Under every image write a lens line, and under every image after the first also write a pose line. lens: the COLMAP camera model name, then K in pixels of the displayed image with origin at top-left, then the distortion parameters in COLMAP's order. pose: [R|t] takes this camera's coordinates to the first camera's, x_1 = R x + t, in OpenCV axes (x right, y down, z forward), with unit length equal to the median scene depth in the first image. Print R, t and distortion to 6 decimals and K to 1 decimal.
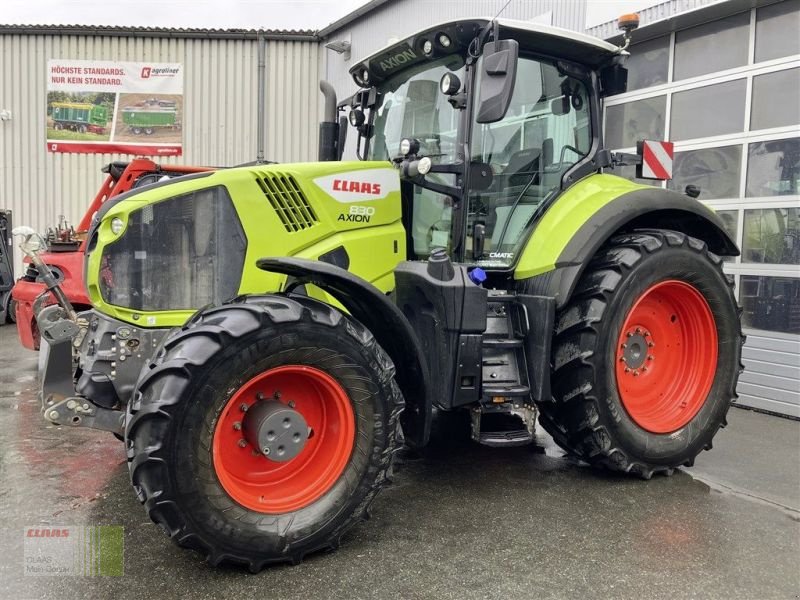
lens RADIAL K [[667.3, 0, 386.0], [0, 667.3, 290.9], [0, 0, 1]] dist [0.023352, 0.007546]
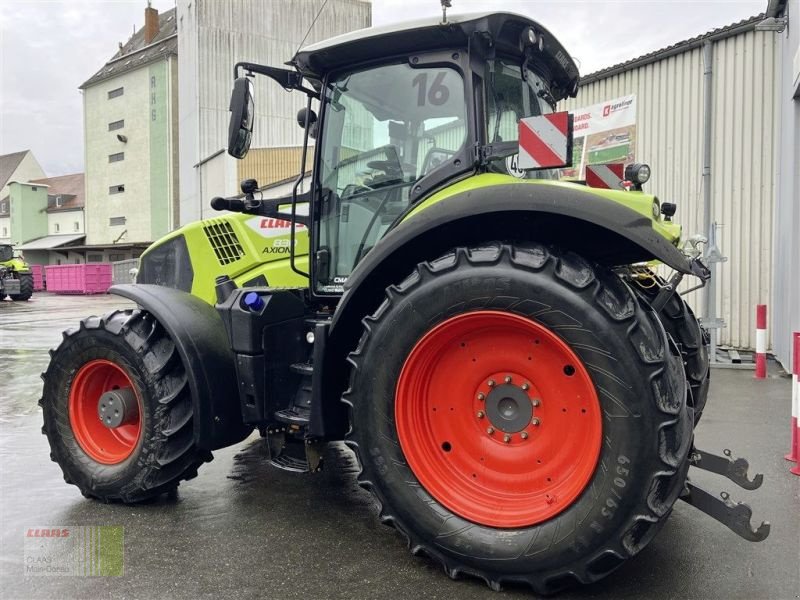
lens RADIAL K [[671.3, 0, 399.4], [0, 671.3, 284.6], [0, 0, 1]] dist [0.010469, 0.001860]
pose [[0.537623, -0.022720, -0.842879, 0.933871], [-0.027152, 0.998652, -0.044238, -0.002250], [0.842748, 0.046669, 0.536281, 0.490612]]
